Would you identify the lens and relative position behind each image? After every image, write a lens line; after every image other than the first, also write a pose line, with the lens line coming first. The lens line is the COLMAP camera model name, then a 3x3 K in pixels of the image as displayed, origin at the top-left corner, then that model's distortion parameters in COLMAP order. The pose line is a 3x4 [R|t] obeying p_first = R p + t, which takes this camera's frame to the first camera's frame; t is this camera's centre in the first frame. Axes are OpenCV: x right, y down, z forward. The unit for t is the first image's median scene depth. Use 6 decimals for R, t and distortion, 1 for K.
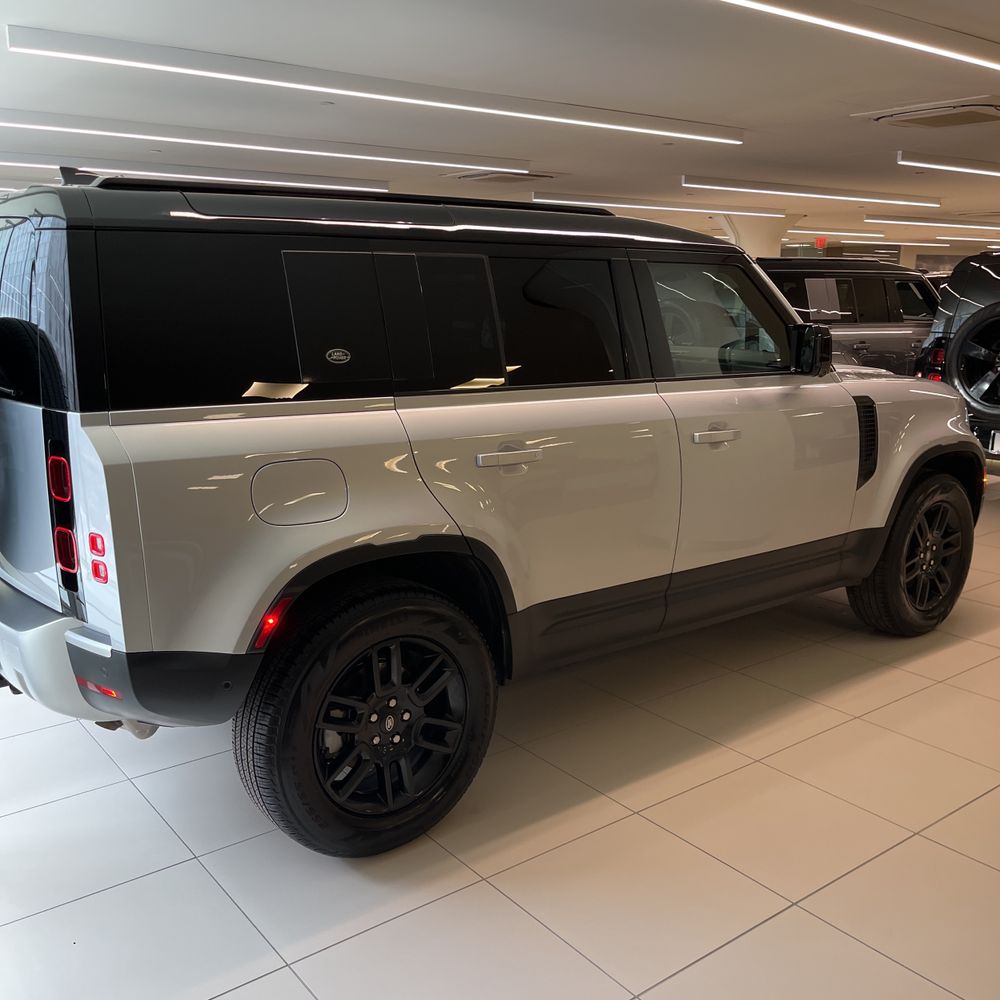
lens RADIAL K [[1003.0, 0, 500.4], [0, 1003.0, 505.4], [0, 0, 1]] dist [0.186141, -0.508799]
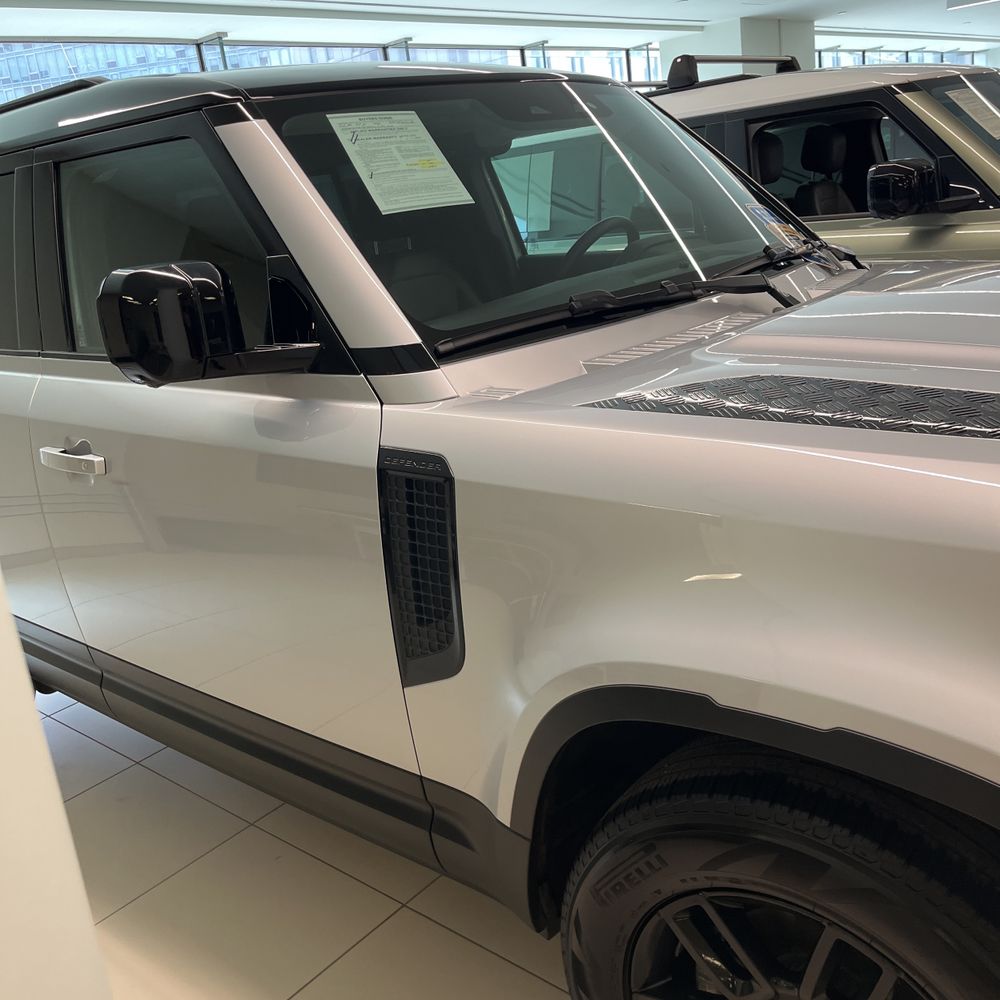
lens RADIAL K [[1023.2, 0, 513.2], [0, 1023.2, 485.0], [0, 0, 1]] dist [0.040220, -0.027723]
pose [[0.201704, 0.254381, -0.945836, 1.006800], [-0.086915, 0.966523, 0.241409, -0.265650], [0.975583, 0.033514, 0.217061, 1.349051]]
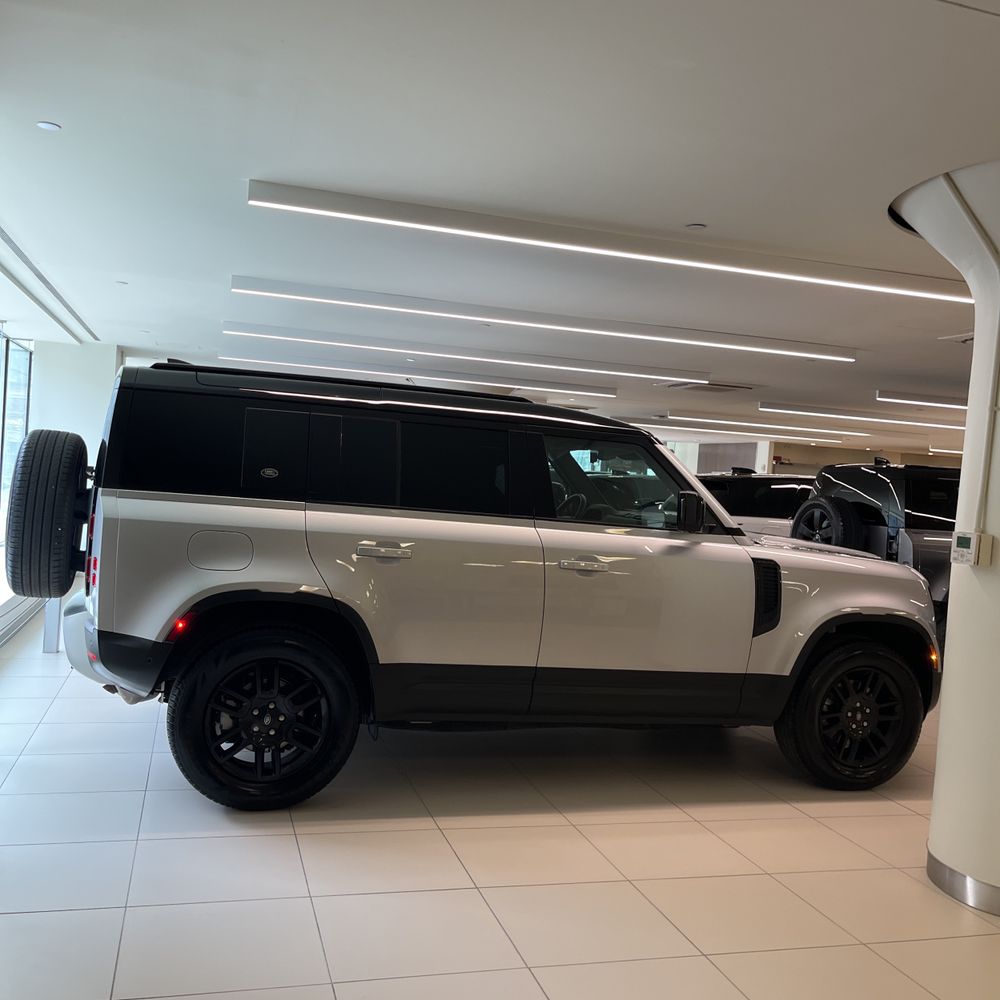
lens RADIAL K [[1023.2, 0, 513.2], [0, 1023.2, 485.0], [0, 0, 1]] dist [0.040220, -0.027723]
pose [[0.931154, 0.067145, -0.358391, 0.717516], [-0.143434, 0.971108, -0.190725, 0.114494], [0.335230, 0.228999, 0.913882, -0.317470]]
